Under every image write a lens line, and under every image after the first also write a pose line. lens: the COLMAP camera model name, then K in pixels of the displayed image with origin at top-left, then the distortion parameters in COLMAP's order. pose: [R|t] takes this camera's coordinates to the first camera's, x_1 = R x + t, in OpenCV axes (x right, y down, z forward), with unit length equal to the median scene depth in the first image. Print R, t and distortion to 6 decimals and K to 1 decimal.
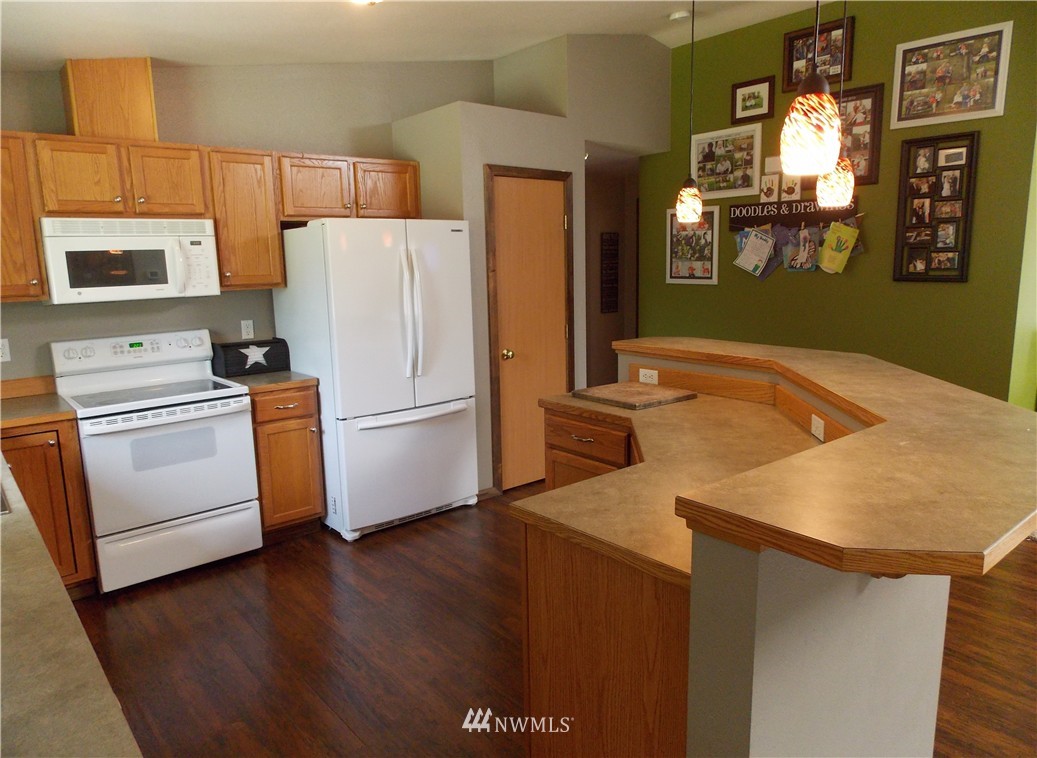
lens RADIAL K [[712.9, 0, 520.9], [0, 712.9, 378.5], [0, 0, 1]] dist [0.027111, -0.003267]
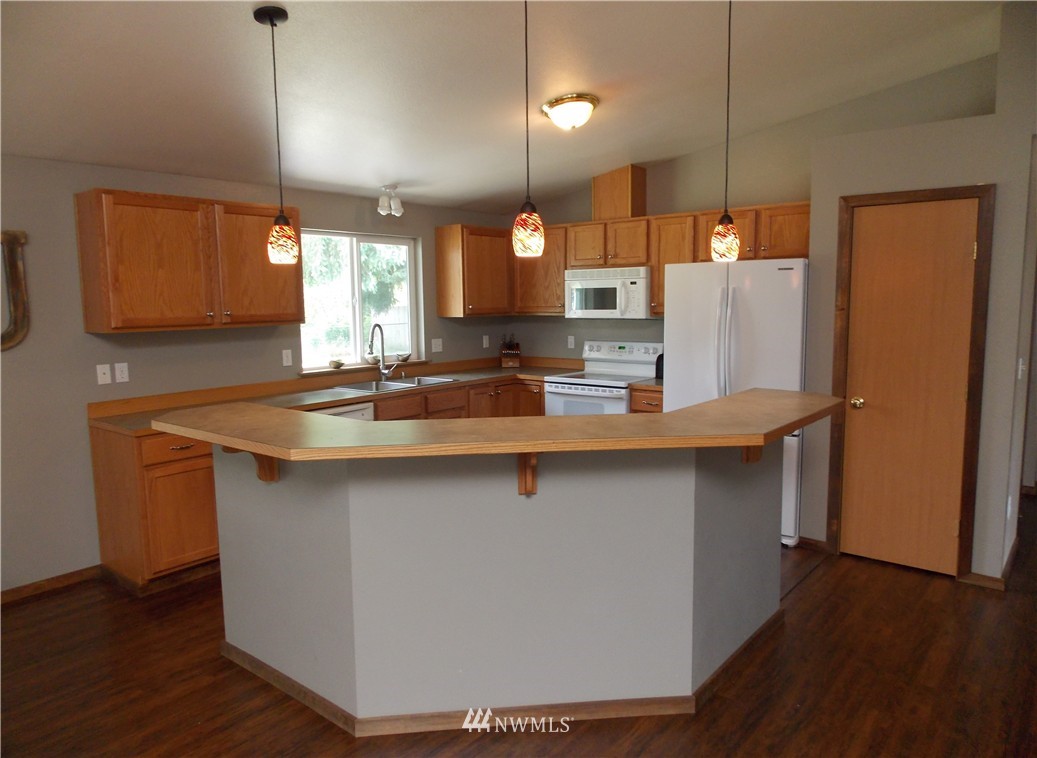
lens RADIAL K [[712.9, 0, 519.0], [0, 712.9, 379.1], [0, 0, 1]] dist [0.027111, -0.003267]
pose [[0.177168, 0.135266, -0.974841, 0.986007], [-0.161925, 0.981018, 0.106694, -0.114733], [0.970769, 0.138948, 0.195708, 0.516267]]
